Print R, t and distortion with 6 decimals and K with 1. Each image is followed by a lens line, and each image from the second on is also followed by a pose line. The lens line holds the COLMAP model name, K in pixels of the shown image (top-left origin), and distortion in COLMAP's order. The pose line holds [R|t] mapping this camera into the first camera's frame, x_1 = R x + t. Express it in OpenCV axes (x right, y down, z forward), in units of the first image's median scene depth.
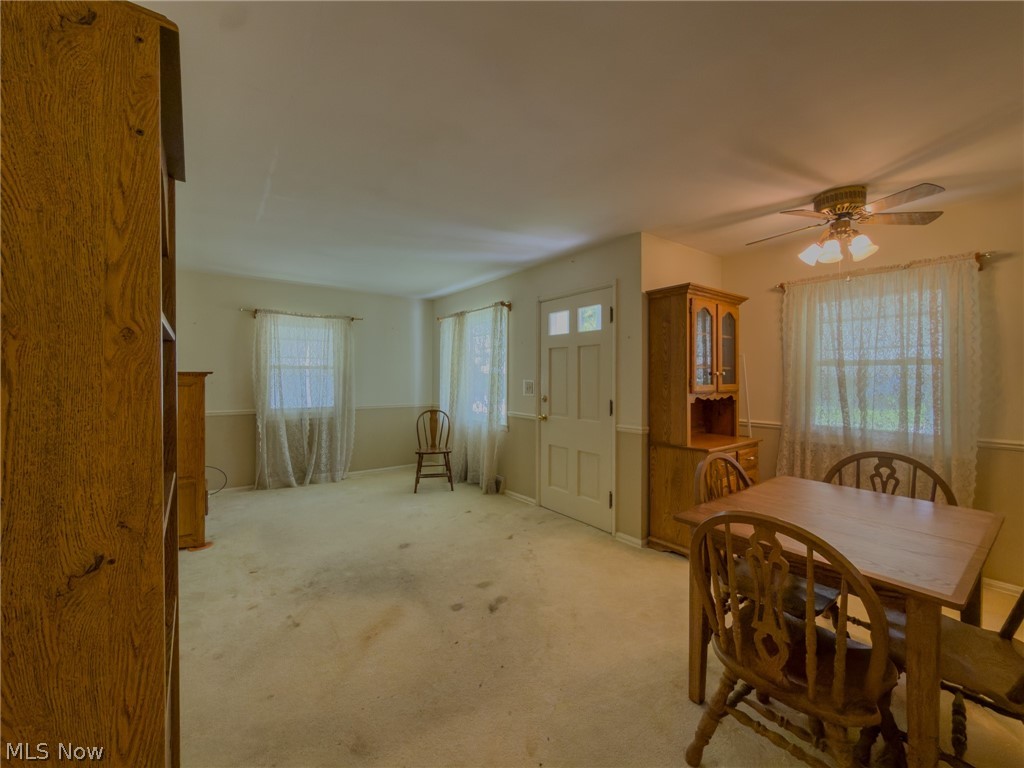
lens RADIAL K [[416.6, 0, 512.0], [0, 416.6, 384.0], [0, 0, 1]] dist [0.000259, -0.000013]
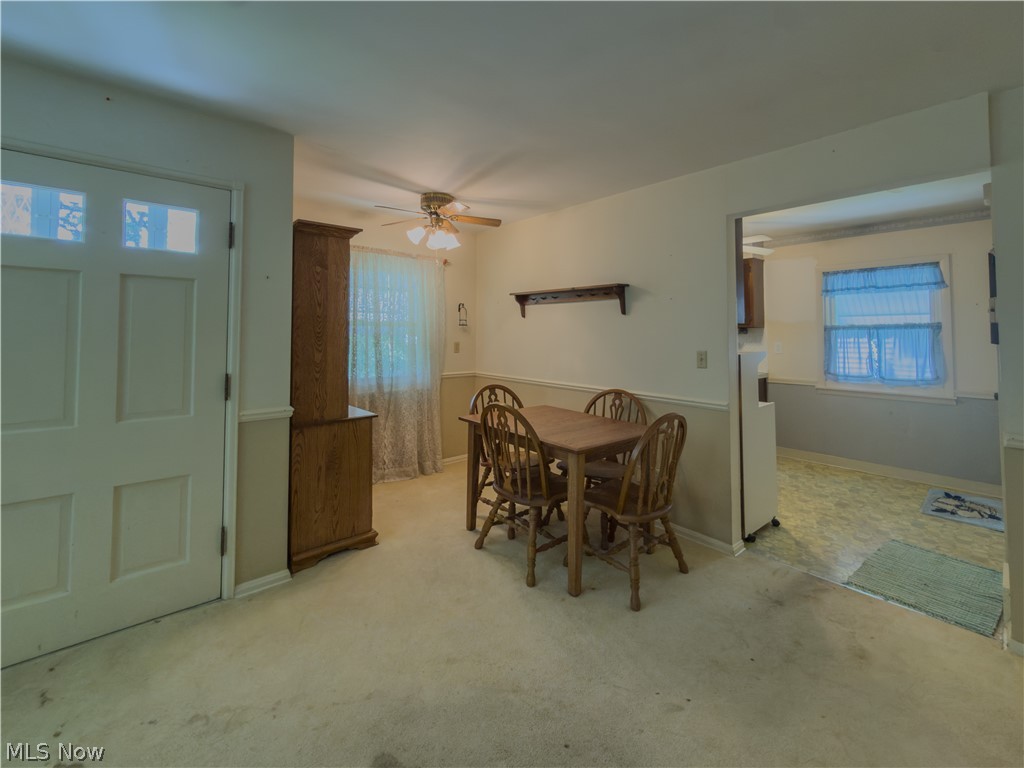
lens RADIAL K [[429.0, 0, 513.0], [0, 429.0, 325.9], [0, 0, 1]] dist [0.000134, 0.000131]
pose [[-0.065606, 0.023313, 0.997573, -0.459315], [0.016606, 0.999614, -0.022269, -0.011853], [-0.997707, 0.015104, -0.065968, 0.684123]]
